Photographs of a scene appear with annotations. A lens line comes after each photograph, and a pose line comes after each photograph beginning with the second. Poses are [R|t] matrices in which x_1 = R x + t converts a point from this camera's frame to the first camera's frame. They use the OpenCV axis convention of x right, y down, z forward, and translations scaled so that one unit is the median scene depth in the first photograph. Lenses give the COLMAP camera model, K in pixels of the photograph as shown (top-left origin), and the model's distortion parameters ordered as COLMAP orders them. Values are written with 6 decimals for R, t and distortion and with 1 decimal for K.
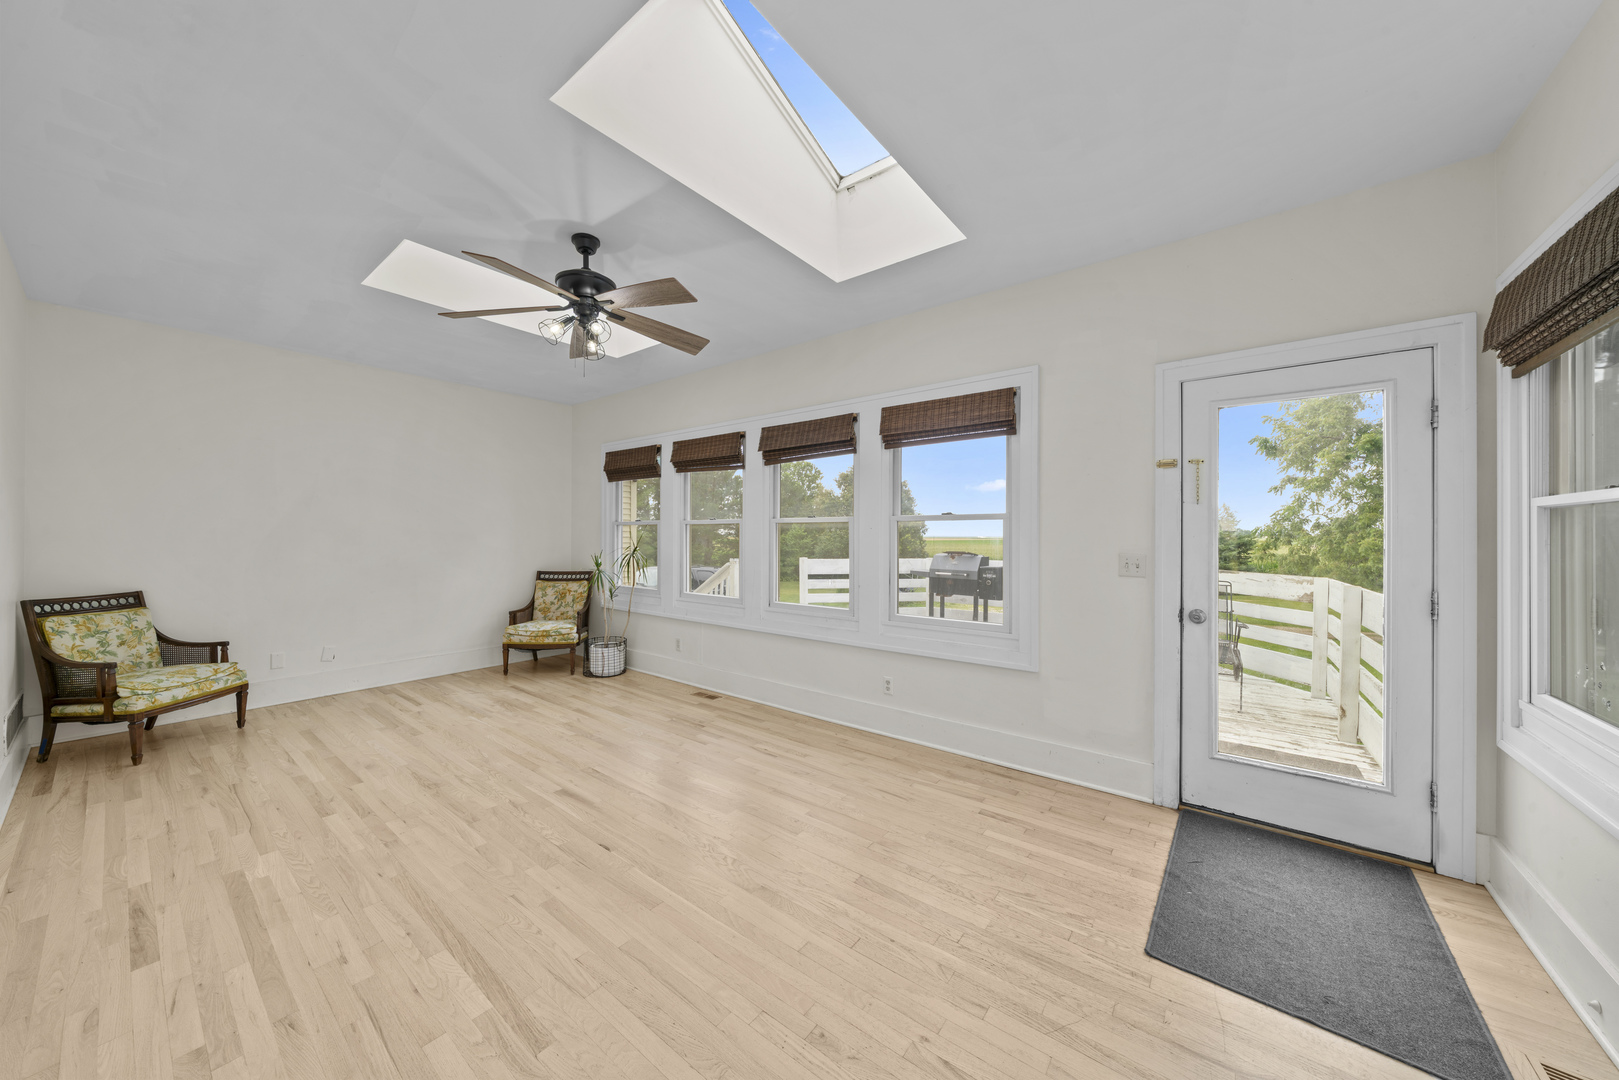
lens RADIAL K [[556.8, 0, 801.3], [0, 556.8, 533.3], [0, 0, 1]] dist [-0.002057, -0.000269]
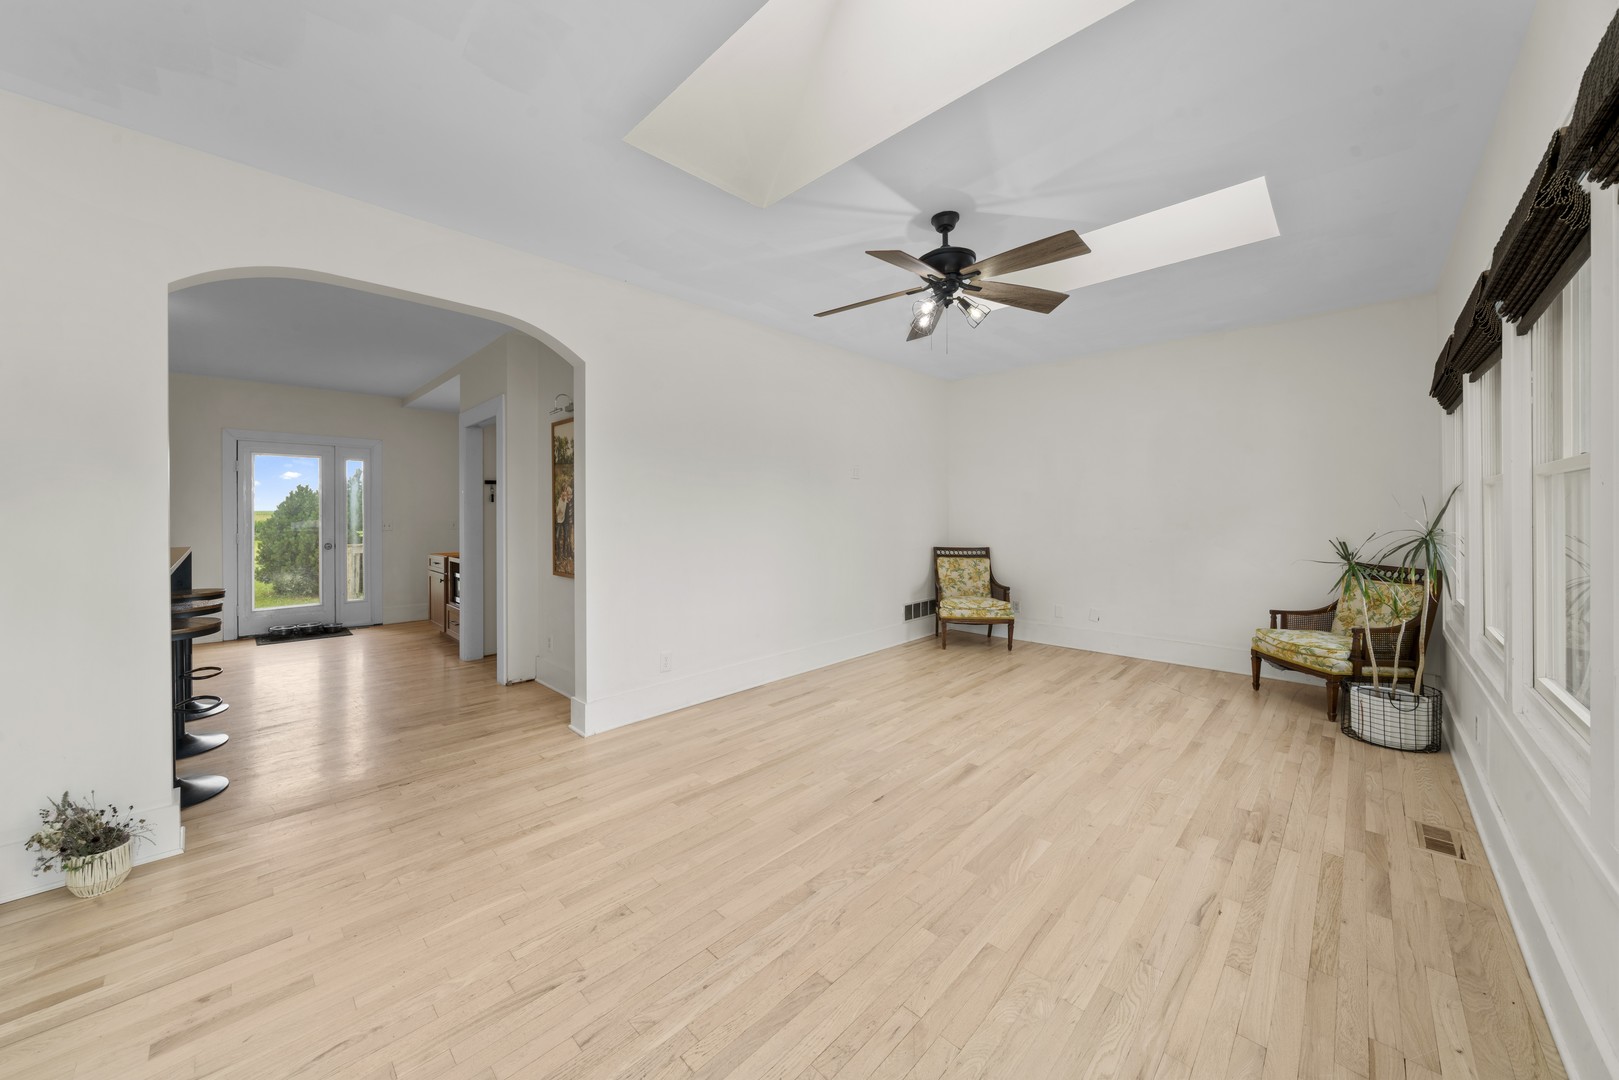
lens RADIAL K [[556.8, 0, 745.5], [0, 556.8, 517.0], [0, 0, 1]] dist [-0.002057, -0.000269]
pose [[-0.153721, 0.007672, -0.988085, 0.506264], [0.009530, 0.999935, 0.006281, 0.001672], [0.988068, -0.008451, -0.153784, 0.609607]]
